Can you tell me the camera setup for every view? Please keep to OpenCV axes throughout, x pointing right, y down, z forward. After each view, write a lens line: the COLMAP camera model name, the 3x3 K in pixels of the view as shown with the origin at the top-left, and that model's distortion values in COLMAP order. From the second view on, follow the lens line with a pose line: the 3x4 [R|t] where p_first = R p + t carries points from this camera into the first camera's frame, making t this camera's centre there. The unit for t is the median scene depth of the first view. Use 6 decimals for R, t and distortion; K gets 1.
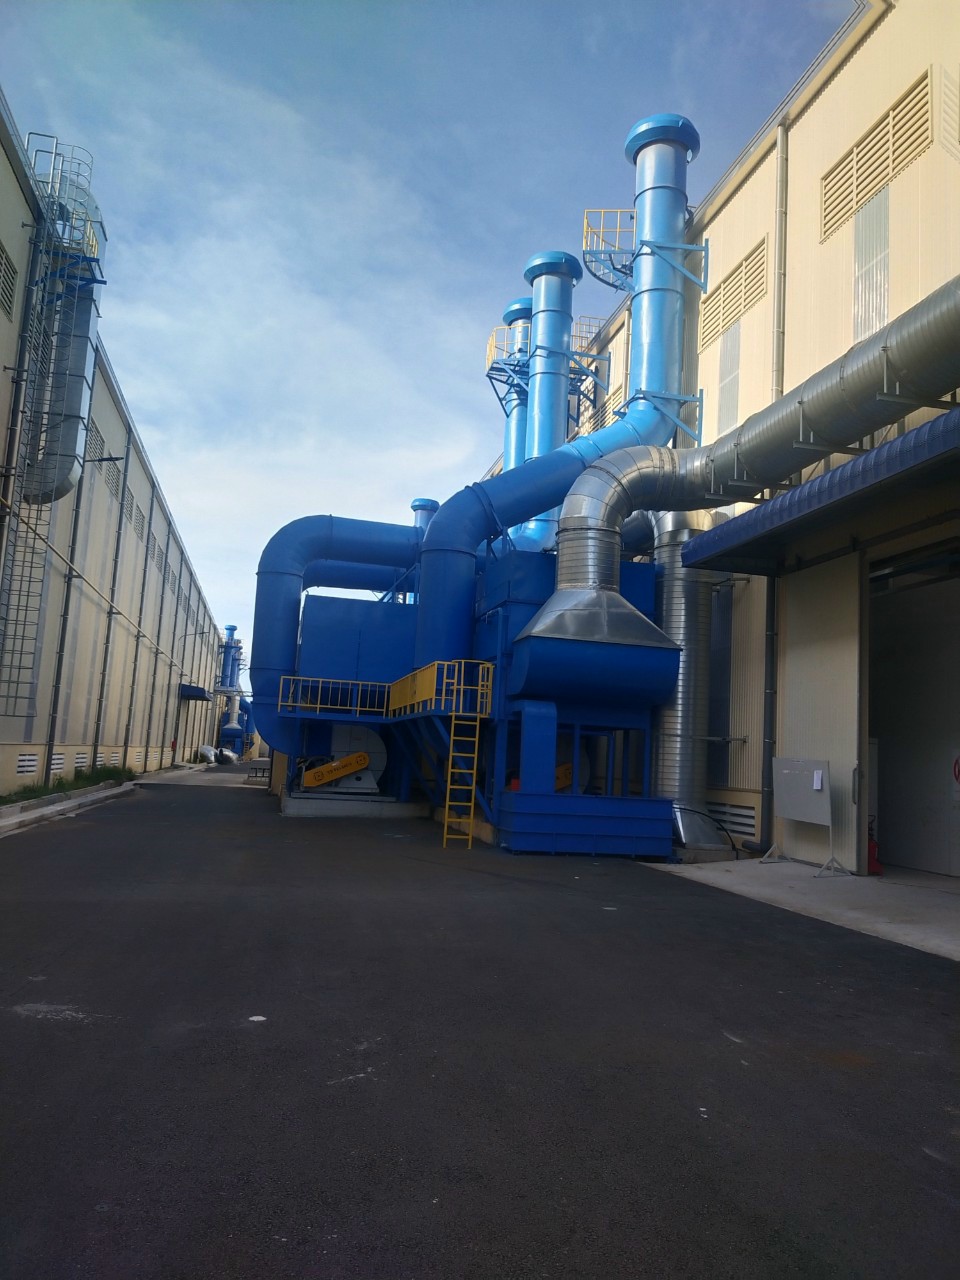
lens RADIAL K [[936.7, 0, 480.0], [0, 936.7, 640.0], [0, 0, 1]] dist [0.004523, -0.020959]
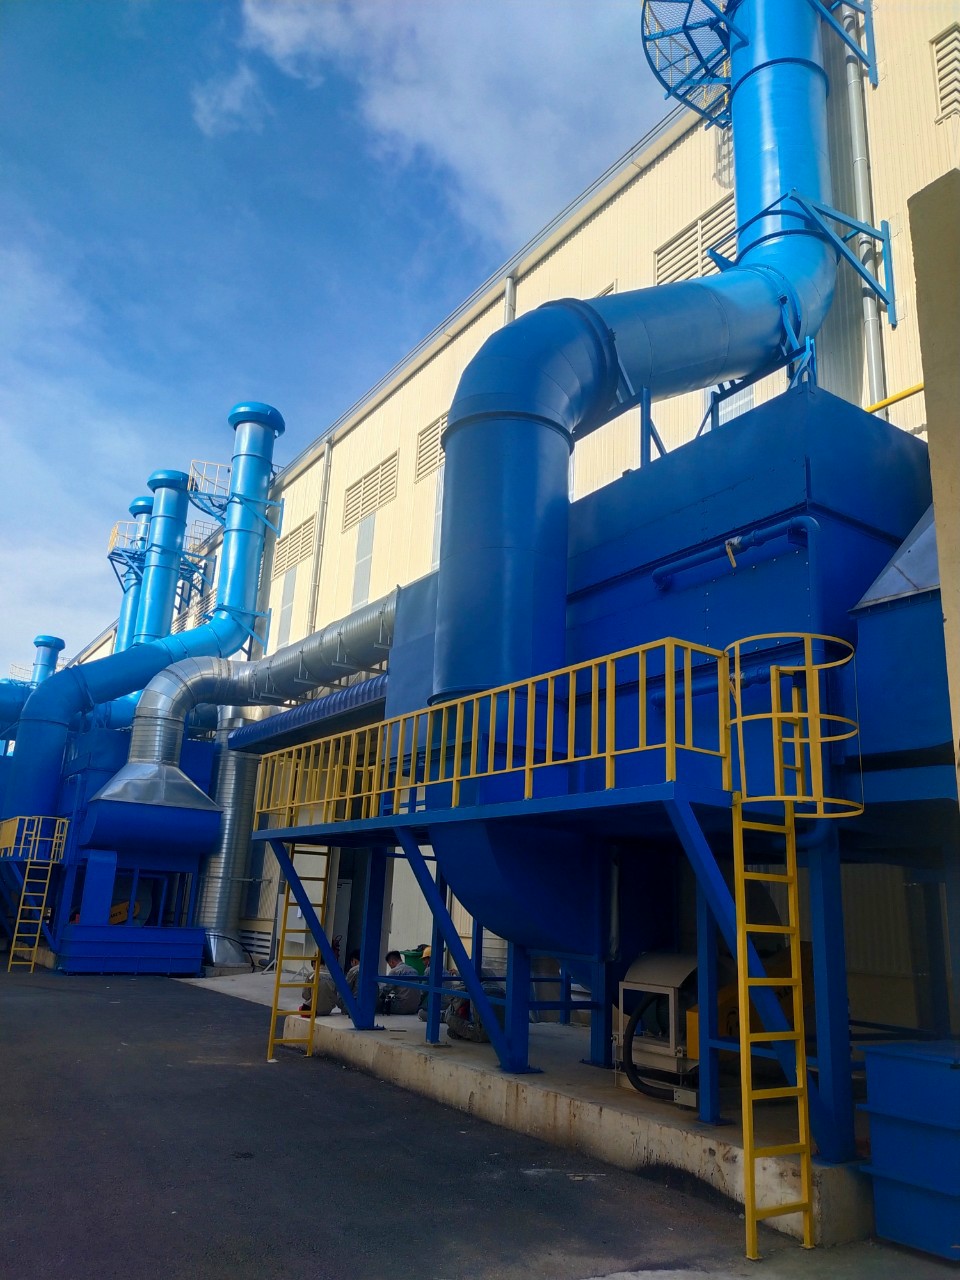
lens RADIAL K [[938.9, 0, 480.0], [0, 938.9, 640.0], [0, 0, 1]] dist [0.023947, -0.005771]
pose [[0.931685, 0.090730, 0.351753, 0.056347], [-0.040154, 0.988095, -0.148509, -0.043259], [-0.361040, 0.124239, 0.924237, -0.372772]]
